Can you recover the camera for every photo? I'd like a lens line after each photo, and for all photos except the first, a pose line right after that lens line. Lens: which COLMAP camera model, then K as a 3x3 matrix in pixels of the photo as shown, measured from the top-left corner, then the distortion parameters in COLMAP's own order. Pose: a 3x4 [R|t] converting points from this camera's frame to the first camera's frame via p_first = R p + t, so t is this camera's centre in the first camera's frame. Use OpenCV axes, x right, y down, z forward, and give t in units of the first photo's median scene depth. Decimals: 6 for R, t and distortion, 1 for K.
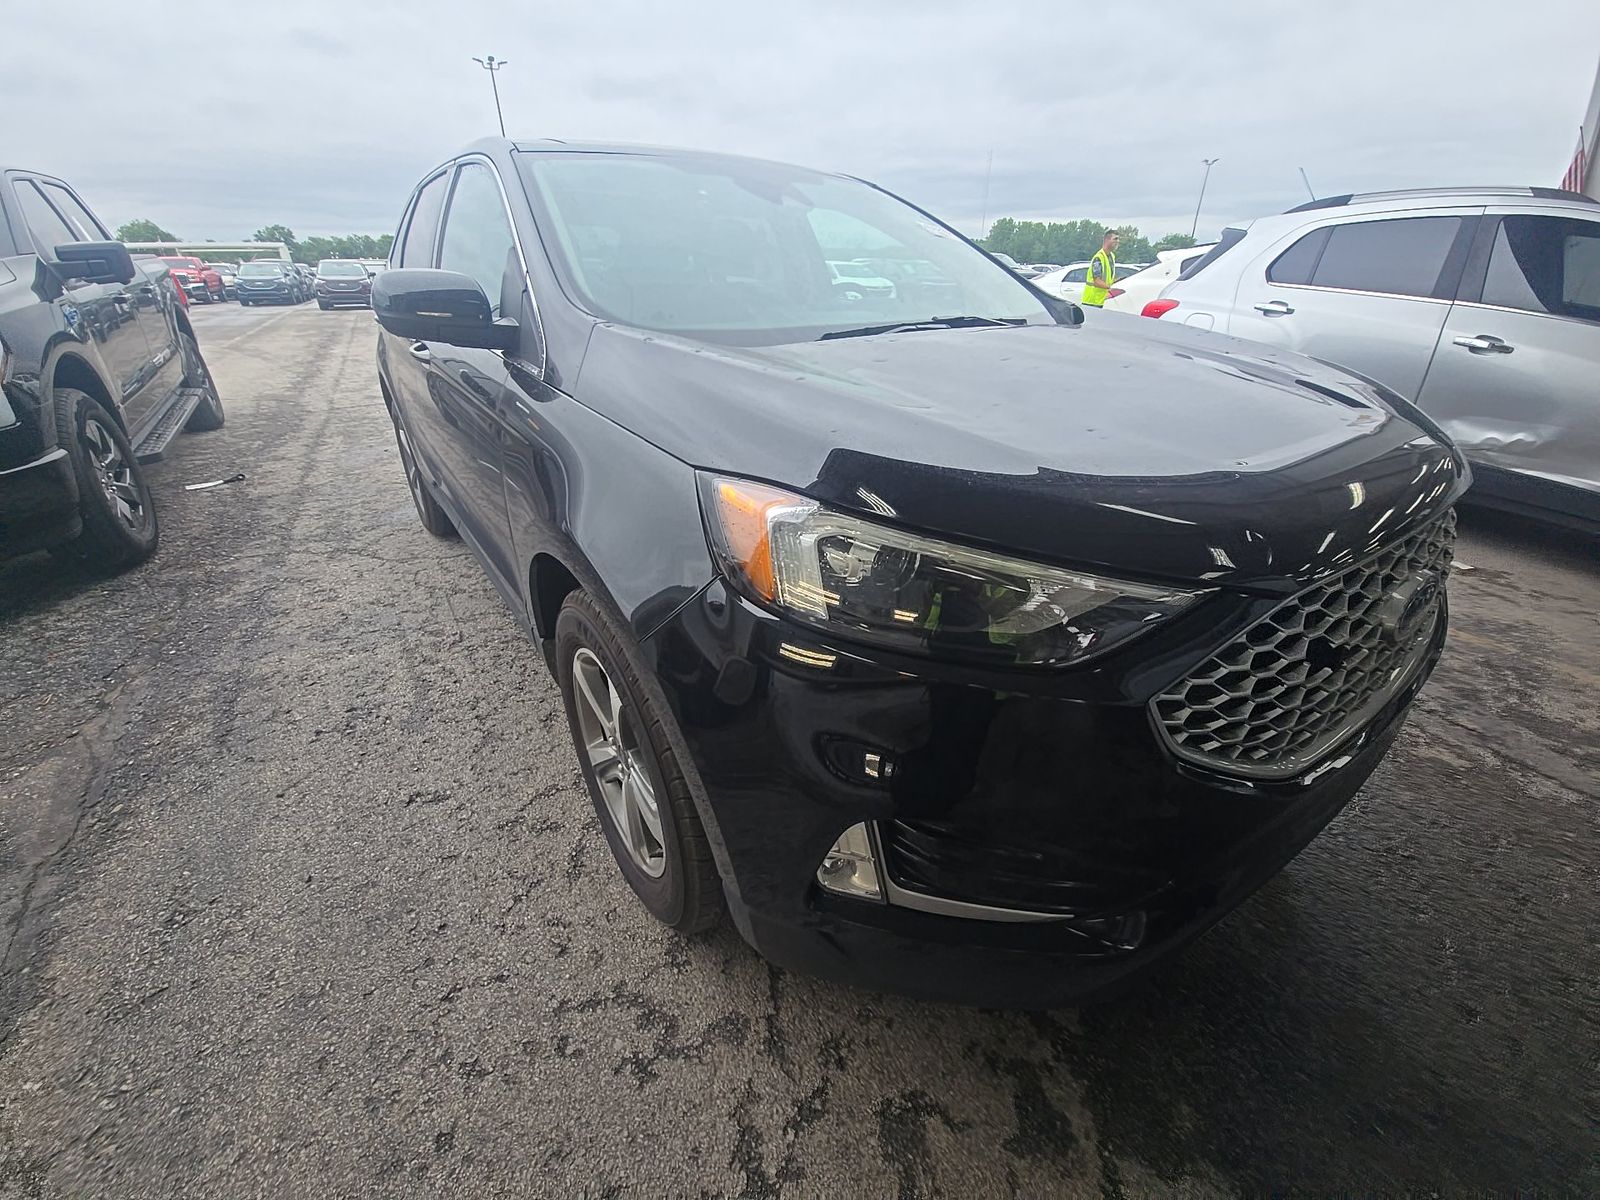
lens RADIAL K [[652.4, 0, 809.9], [0, 652.4, 596.8], [0, 0, 1]] dist [-0.007135, 0.000033]
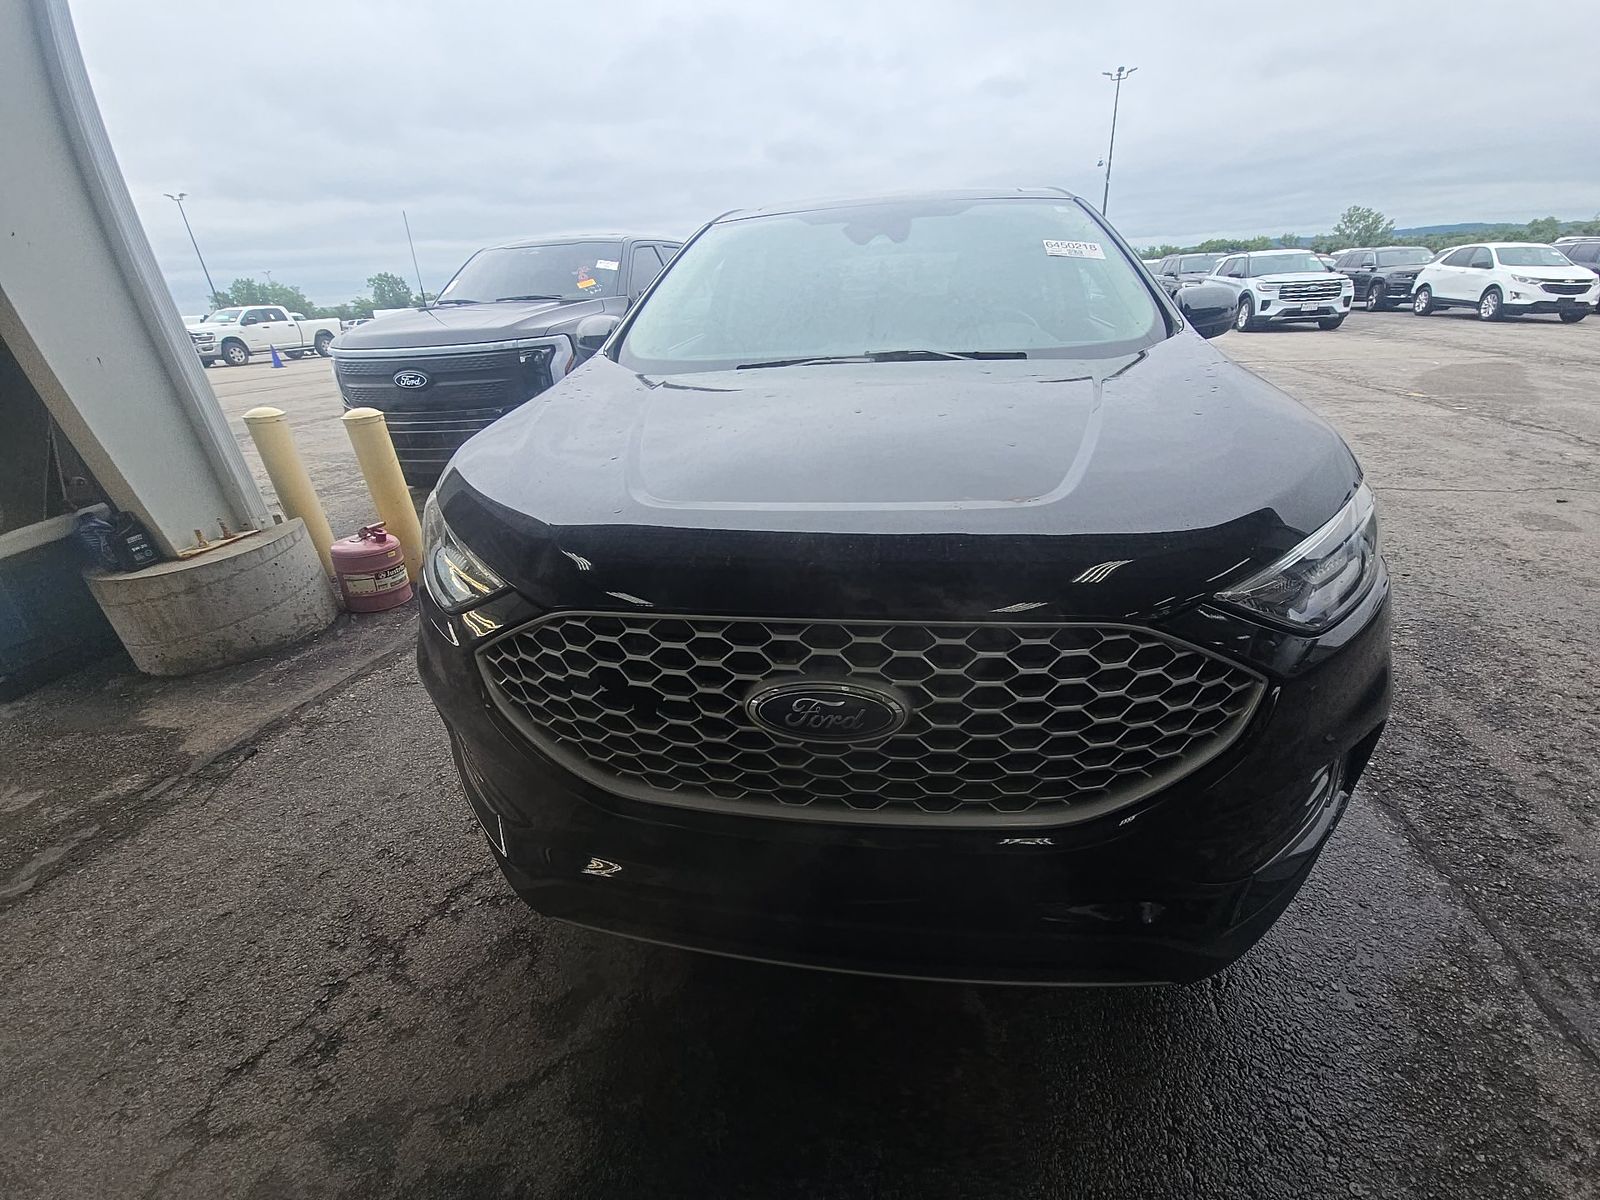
lens RADIAL K [[652.4, 0, 809.9], [0, 652.4, 596.8], [0, 0, 1]] dist [-0.007135, 0.000033]
pose [[0.717162, 0.265673, -0.644280, 0.966260], [-0.270272, 0.958159, 0.094258, -0.139646], [0.642364, 0.106533, 0.758959, 0.215453]]
